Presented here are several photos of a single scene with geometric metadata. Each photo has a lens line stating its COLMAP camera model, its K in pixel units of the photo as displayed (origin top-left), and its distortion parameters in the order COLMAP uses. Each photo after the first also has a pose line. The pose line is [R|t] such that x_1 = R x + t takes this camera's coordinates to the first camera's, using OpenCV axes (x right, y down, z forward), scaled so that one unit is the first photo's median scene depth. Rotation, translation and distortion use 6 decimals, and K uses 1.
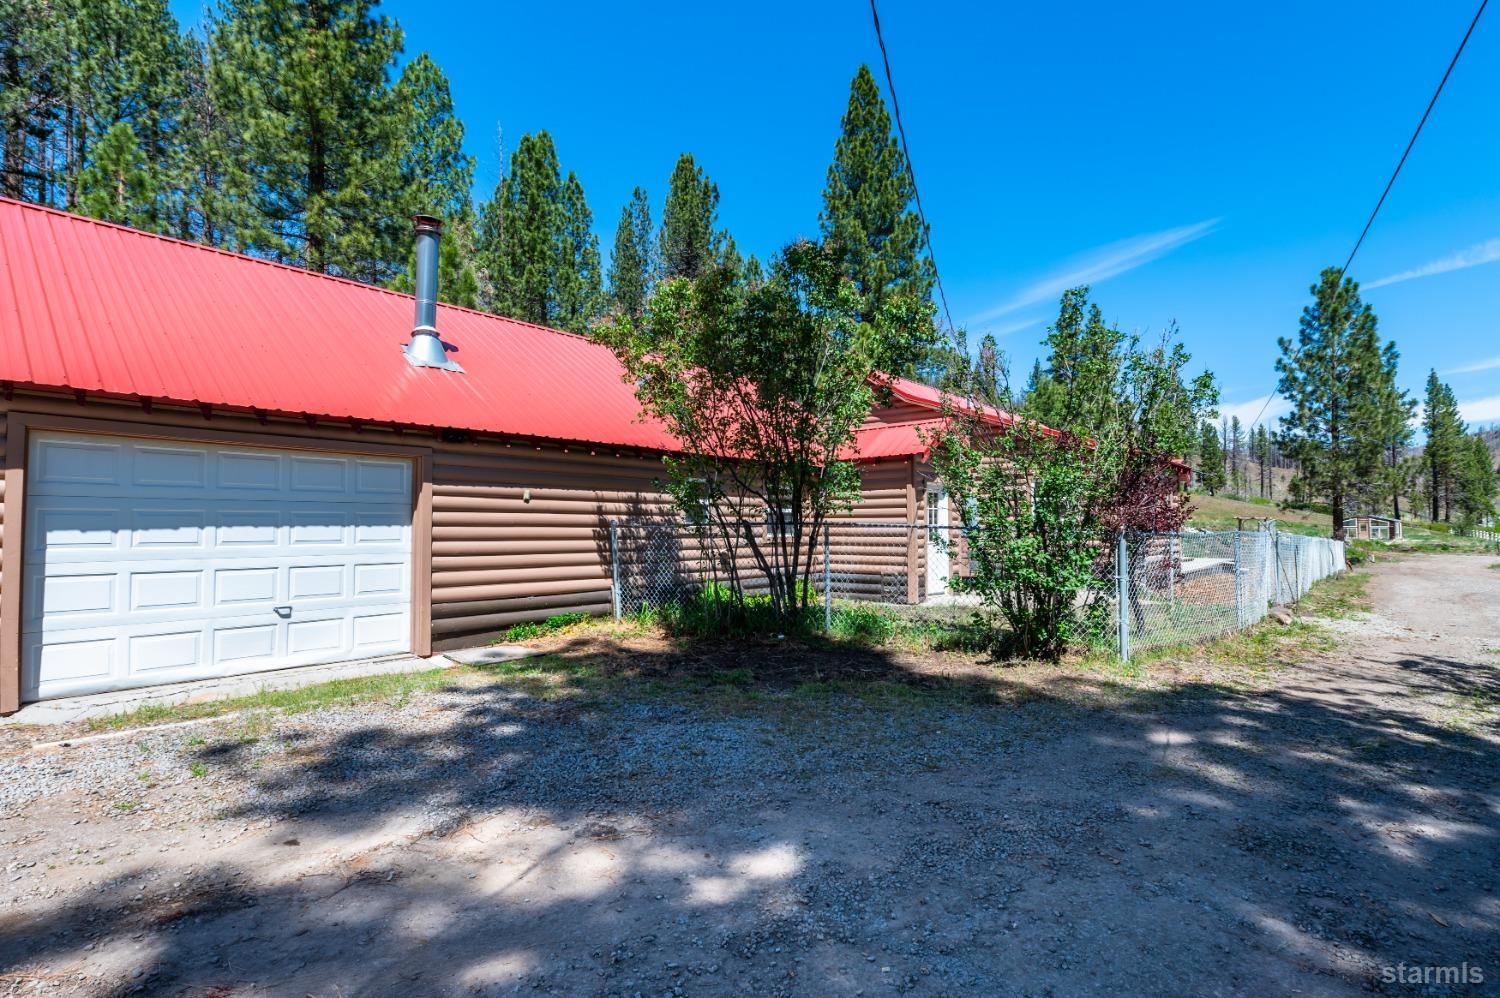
lens RADIAL K [[725.6, 0, 754.0], [0, 725.6, 499.7], [0, 0, 1]] dist [0.023792, -0.018253]
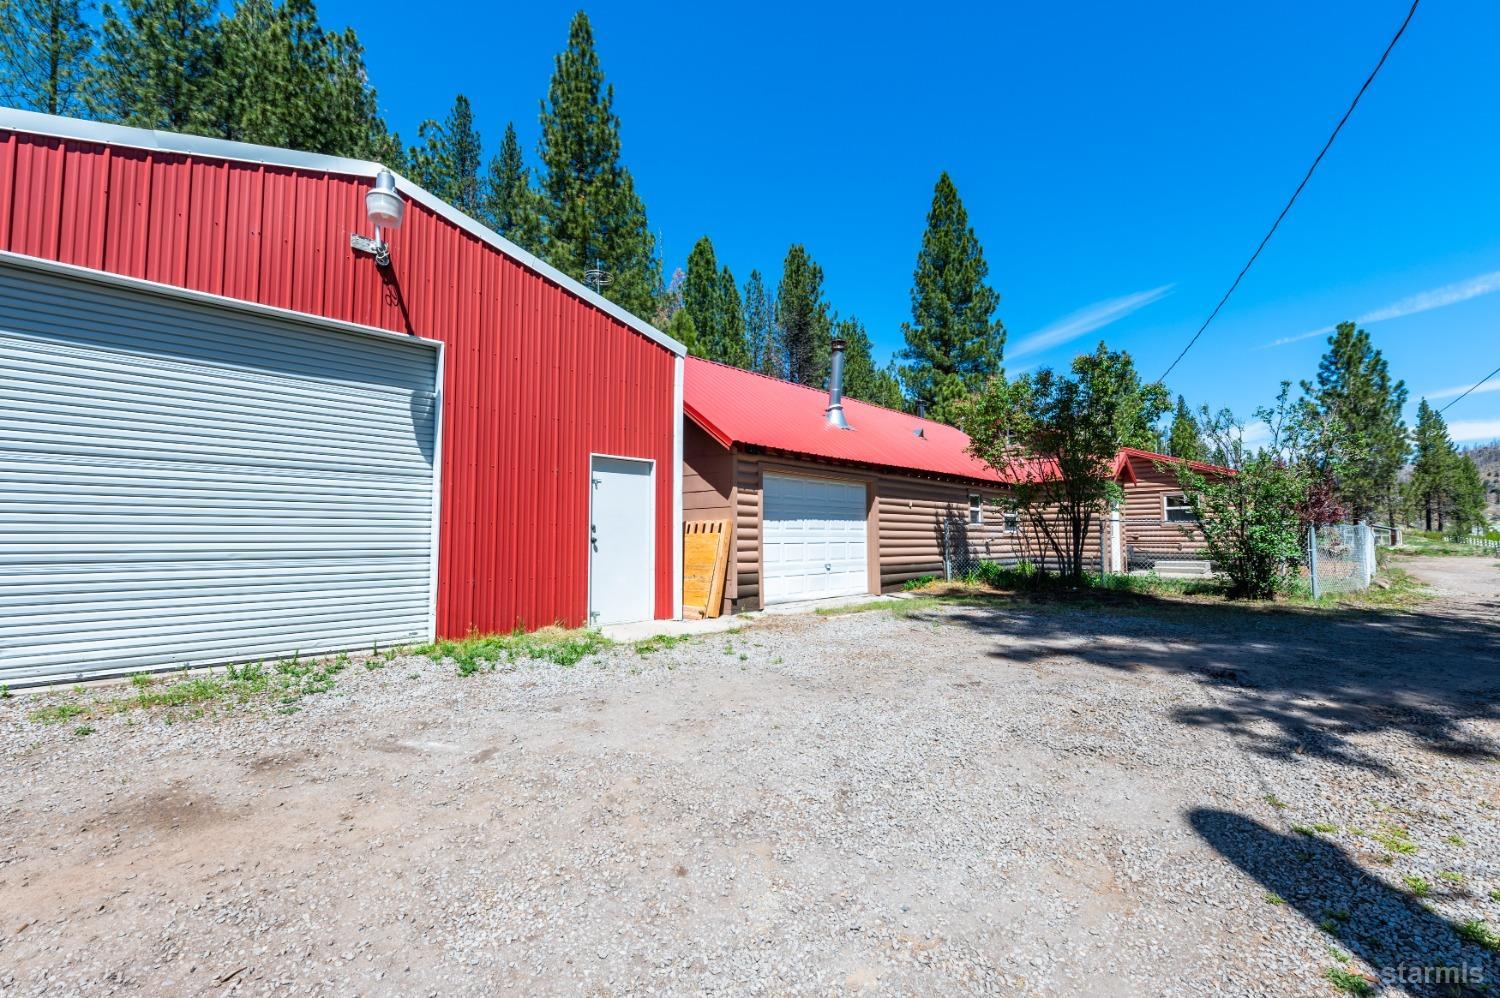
lens RADIAL K [[606.8, 0, 747.0], [0, 606.8, 504.9], [0, 0, 1]] dist [0.001619, -0.000231]
pose [[0.996471, -0.003608, -0.083861, -0.130935], [0.002341, 0.999882, -0.015198, 0.003703], [0.083906, 0.014948, 0.996362, -0.099482]]
